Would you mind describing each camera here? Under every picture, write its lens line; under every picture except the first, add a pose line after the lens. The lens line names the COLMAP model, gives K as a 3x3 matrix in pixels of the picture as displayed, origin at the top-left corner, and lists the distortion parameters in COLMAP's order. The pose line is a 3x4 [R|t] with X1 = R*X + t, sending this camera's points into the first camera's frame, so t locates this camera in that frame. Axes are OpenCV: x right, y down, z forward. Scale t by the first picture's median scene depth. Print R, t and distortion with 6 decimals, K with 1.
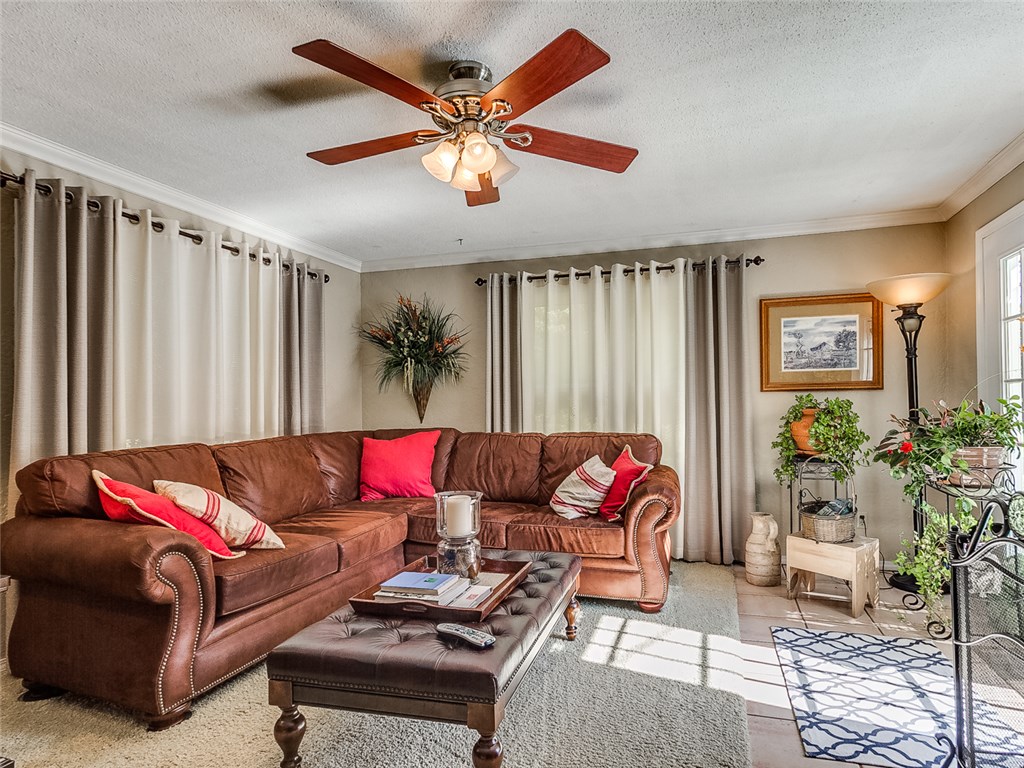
lens RADIAL K [[642.6, 0, 510.3], [0, 642.6, 394.3], [0, 0, 1]] dist [0.013581, 0.008258]
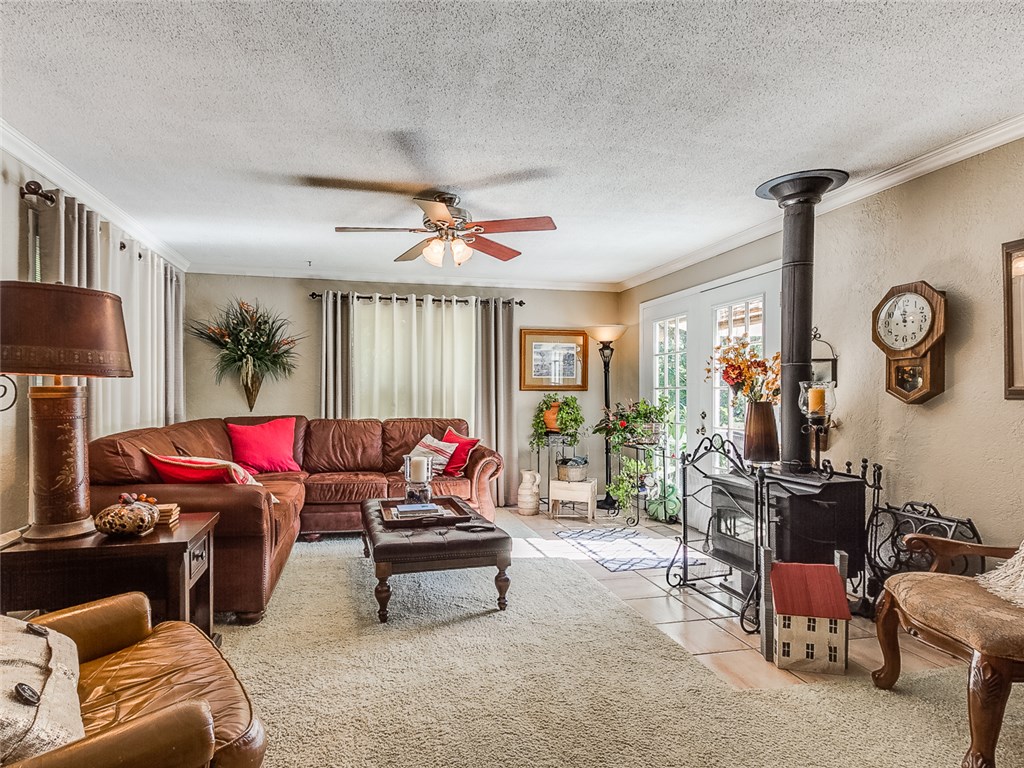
lens RADIAL K [[642.6, 0, 511.5], [0, 642.6, 386.1], [0, 0, 1]] dist [0.013581, 0.008258]
pose [[0.848236, 0.021125, 0.529198, -0.440856], [-0.021972, 0.999748, -0.004692, -0.007076], [-0.529163, -0.007647, 0.848486, -0.273042]]
